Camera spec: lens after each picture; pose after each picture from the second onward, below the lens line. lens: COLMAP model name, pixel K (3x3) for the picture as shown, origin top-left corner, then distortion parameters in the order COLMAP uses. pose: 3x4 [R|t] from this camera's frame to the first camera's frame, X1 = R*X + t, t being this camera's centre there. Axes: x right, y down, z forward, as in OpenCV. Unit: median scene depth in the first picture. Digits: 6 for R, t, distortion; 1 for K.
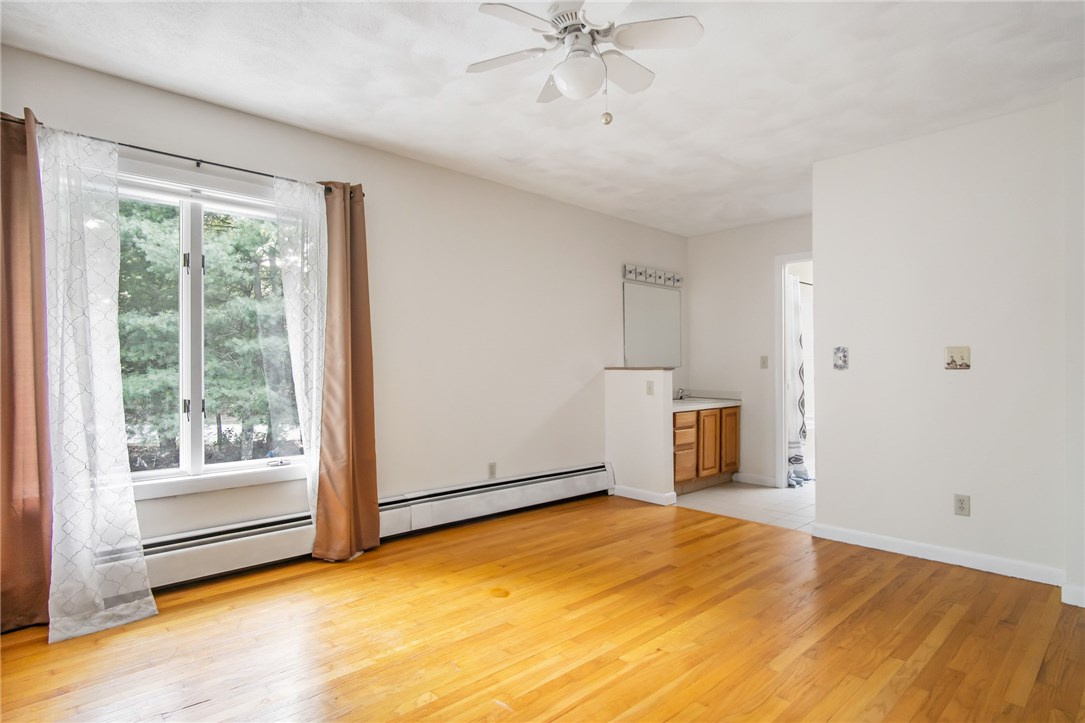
lens RADIAL K [[577.9, 0, 542.5], [0, 577.9, 361.5], [0, 0, 1]] dist [0.001263, 0.000584]
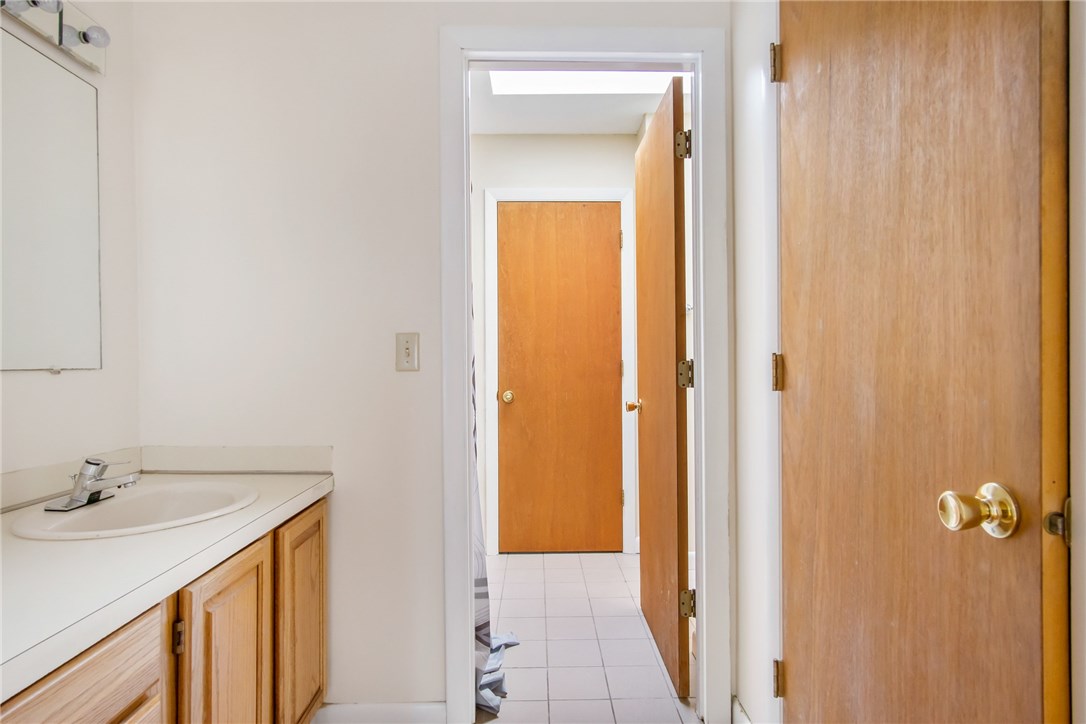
lens RADIAL K [[581.6, 0, 543.0], [0, 581.6, 362.0], [0, 0, 1]] dist [-0.005437, 0.002510]
pose [[0.671950, -0.005283, 0.740578, 0.048267], [0.000011, 0.999975, 0.007124, 0.001152], [-0.740597, -0.004779, 0.671933, 0.180781]]
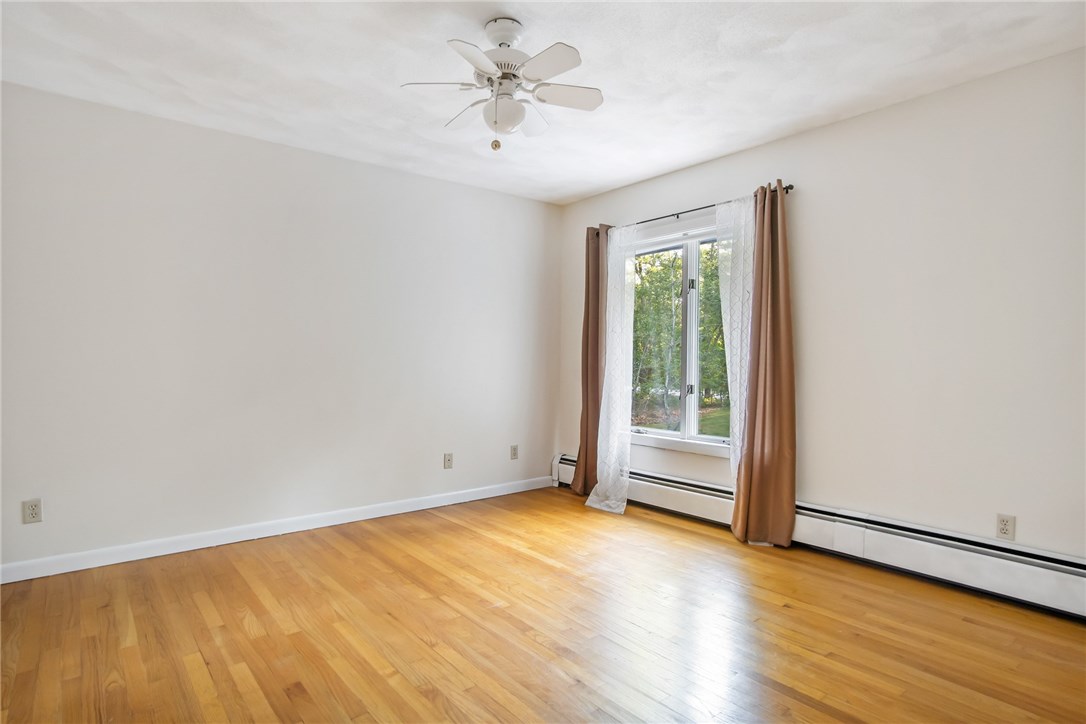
lens RADIAL K [[581.6, 0, 543.0], [0, 581.6, 362.0], [0, 0, 1]] dist [-0.005437, 0.002510]
pose [[-0.071626, 0.001267, -0.997431, 0.813658], [0.003324, 0.999994, 0.001031, 0.008536], [0.997426, -0.003242, -0.071630, 0.756661]]
